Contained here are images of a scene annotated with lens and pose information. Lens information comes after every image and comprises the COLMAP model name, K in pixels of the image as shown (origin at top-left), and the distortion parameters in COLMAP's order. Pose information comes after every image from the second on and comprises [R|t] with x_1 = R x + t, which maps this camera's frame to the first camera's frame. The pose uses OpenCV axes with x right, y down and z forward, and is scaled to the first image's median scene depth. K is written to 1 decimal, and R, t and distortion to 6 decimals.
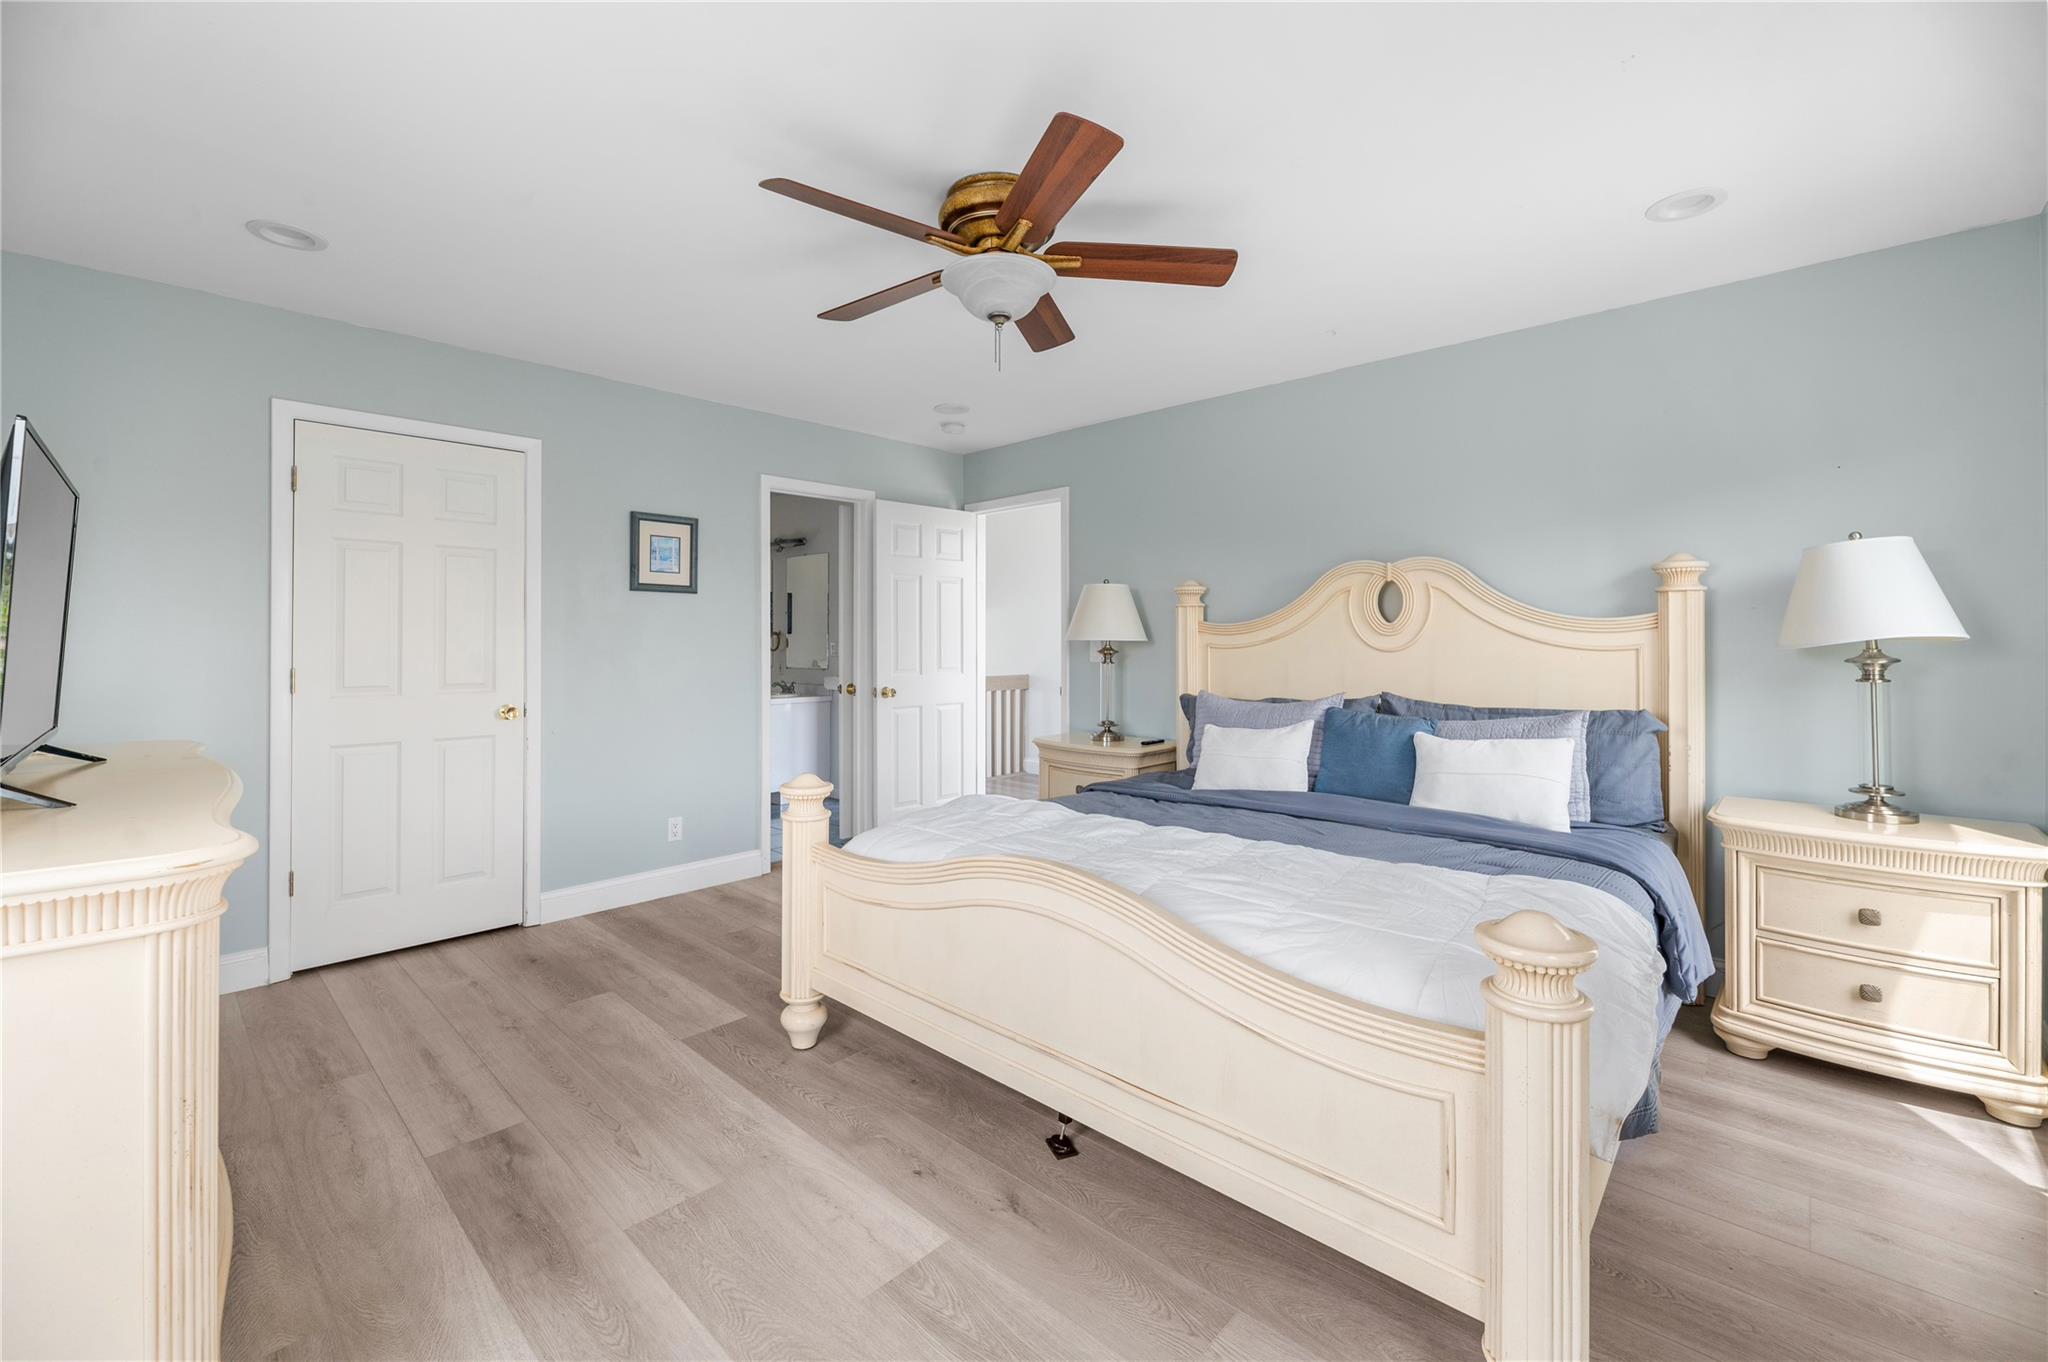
lens RADIAL K [[832.1, 0, 1023.8], [0, 832.1, 659.7], [0, 0, 1]] dist [0.000211, -0.000083]
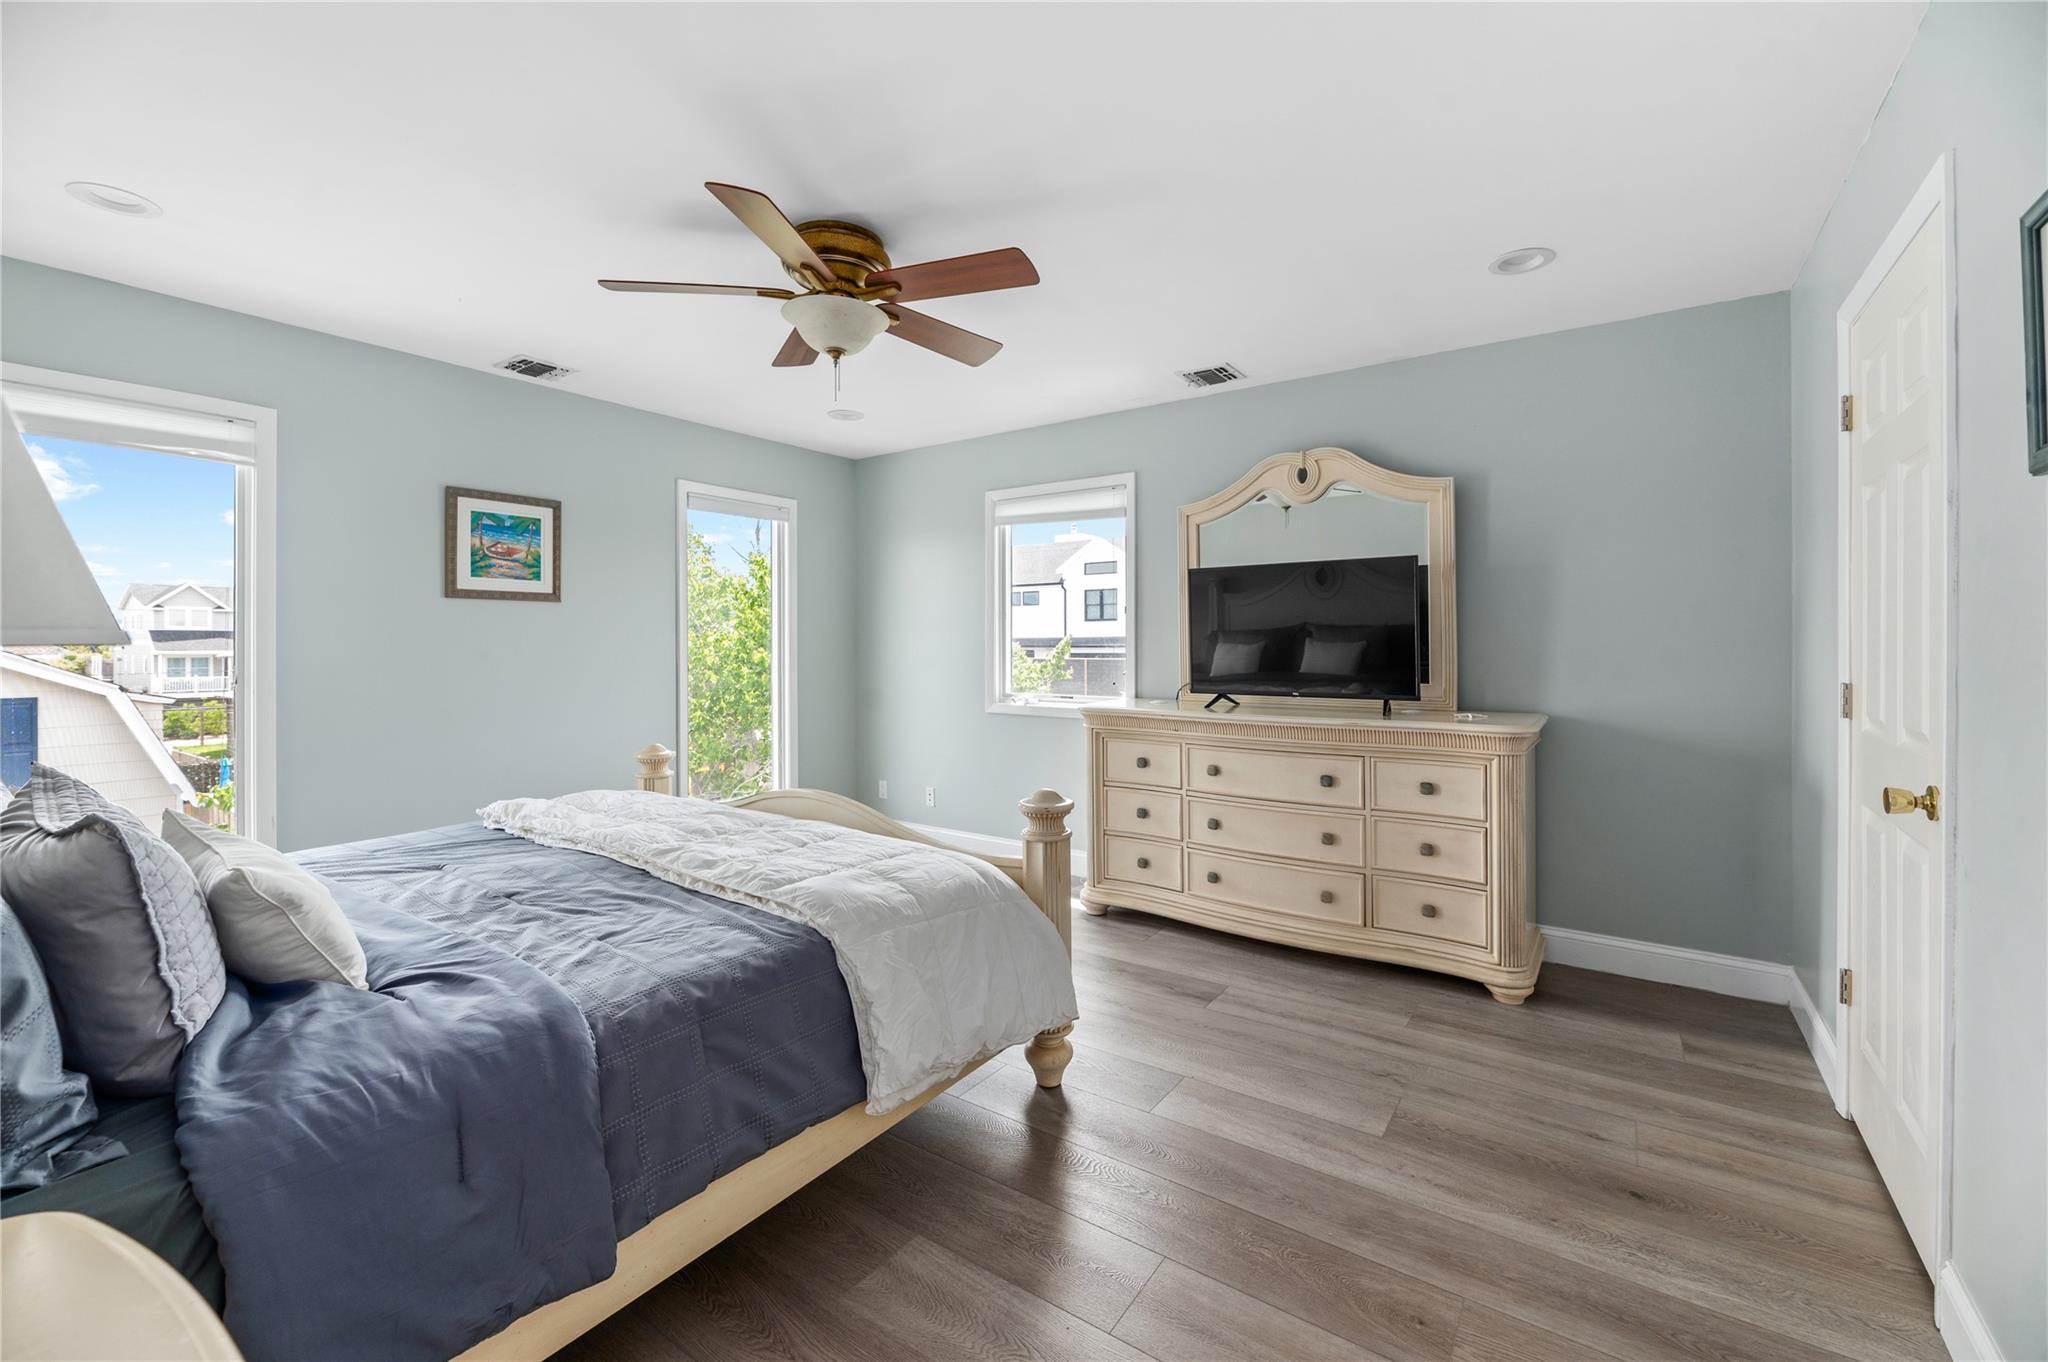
lens RADIAL K [[832.1, 0, 1021.1], [0, 832.1, 662.2], [0, 0, 1]] dist [0.000211, -0.000083]
pose [[-0.992889, 0.001057, -0.119040, -0.102440], [-0.001612, 0.999750, 0.022320, -0.021036], [0.119034, 0.022353, -0.992639, 1.615808]]
